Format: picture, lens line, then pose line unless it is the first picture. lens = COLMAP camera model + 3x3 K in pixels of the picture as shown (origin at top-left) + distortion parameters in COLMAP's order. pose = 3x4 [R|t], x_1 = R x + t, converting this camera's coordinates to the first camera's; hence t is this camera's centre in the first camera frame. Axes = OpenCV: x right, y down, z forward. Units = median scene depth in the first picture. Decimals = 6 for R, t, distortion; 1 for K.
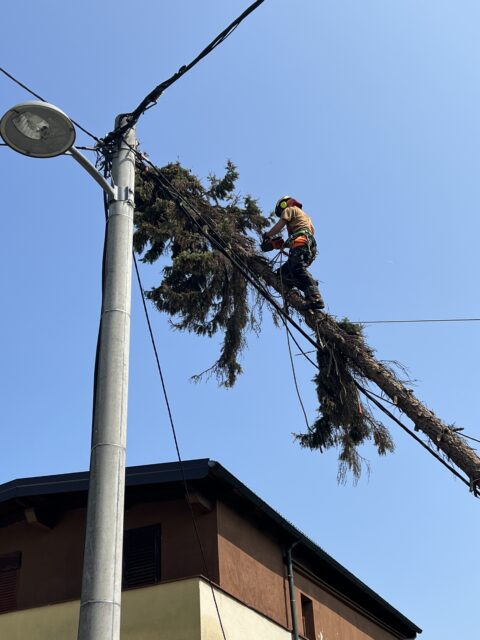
lens RADIAL K [[860.1, 0, 224.5], [0, 860.1, 329.2], [0, 0, 1]] dist [0.235445, -0.738027]
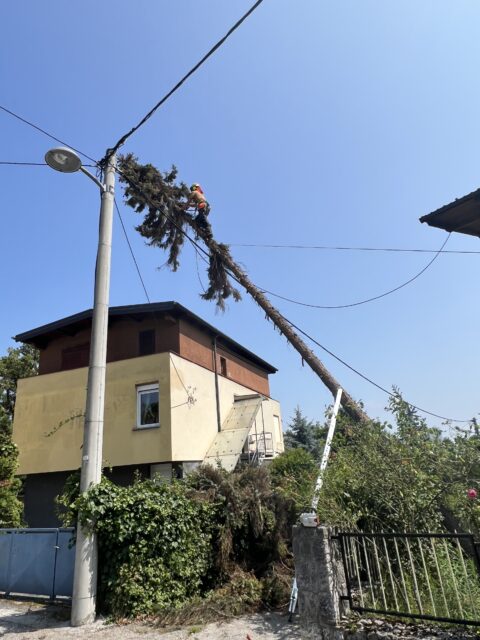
lens RADIAL K [[409.9, 0, 231.5], [0, 409.9, 316.6], [0, 0, 1]] dist [0.016714, -0.000477]
pose [[0.998242, -0.006321, 0.058933, 0.099041], [-0.005729, 0.979352, 0.202081, -0.038340], [-0.058993, -0.202063, 0.977594, -0.078549]]
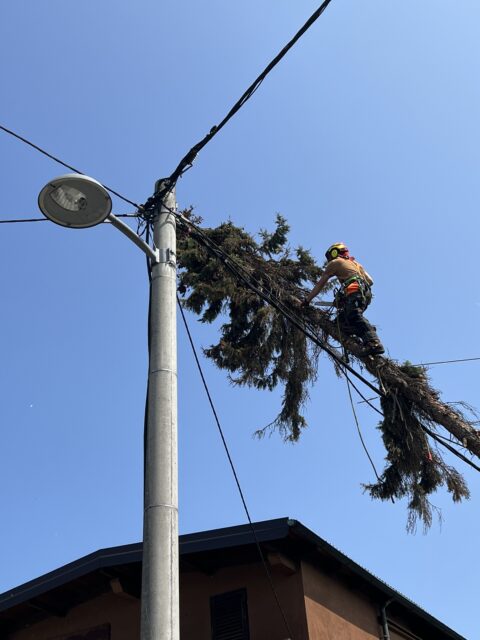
lens RADIAL K [[860.1, 0, 224.5], [0, 860.1, 329.2], [0, 0, 1]] dist [0.235445, -0.738027]
pose [[0.992119, -0.081836, -0.094879, 0.031427], [0.075101, 0.994536, -0.072509, 0.006385], [0.100294, 0.064812, 0.992845, 0.006413]]
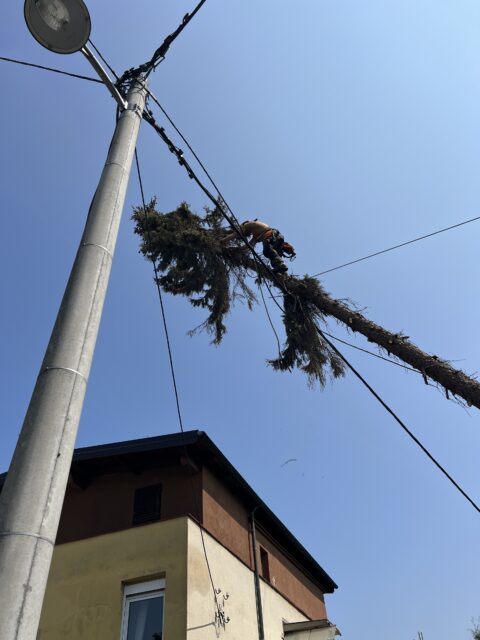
lens RADIAL K [[476.9, 0, 233.1], [0, 476.9, 325.9], [0, 0, 1]] dist [0.062728, -0.064619]
pose [[0.998698, 0.026322, 0.043702, 0.000269], [-0.017020, 0.979448, -0.200979, 0.203624], [-0.048094, 0.199973, 0.978620, 0.304481]]
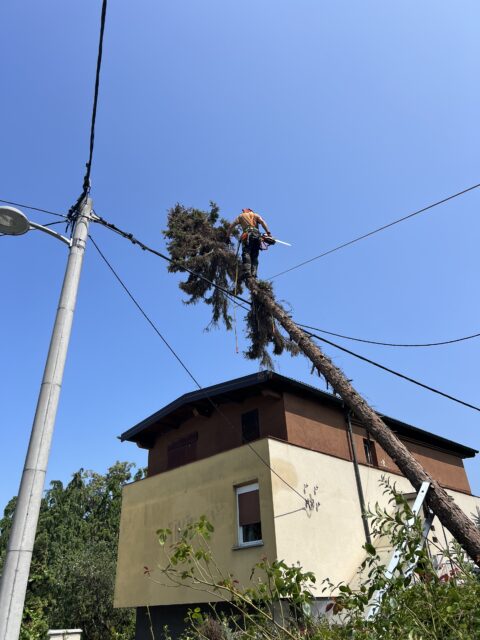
lens RADIAL K [[477.4, 0, 233.1], [0, 477.4, 316.0], [0, 0, 1]] dist [0.062694, -0.065838]
pose [[0.928218, -0.183516, -0.323624, 0.363708], [0.193669, 0.981067, -0.000847, 0.044746], [0.317652, -0.061889, 0.946185, 0.112176]]
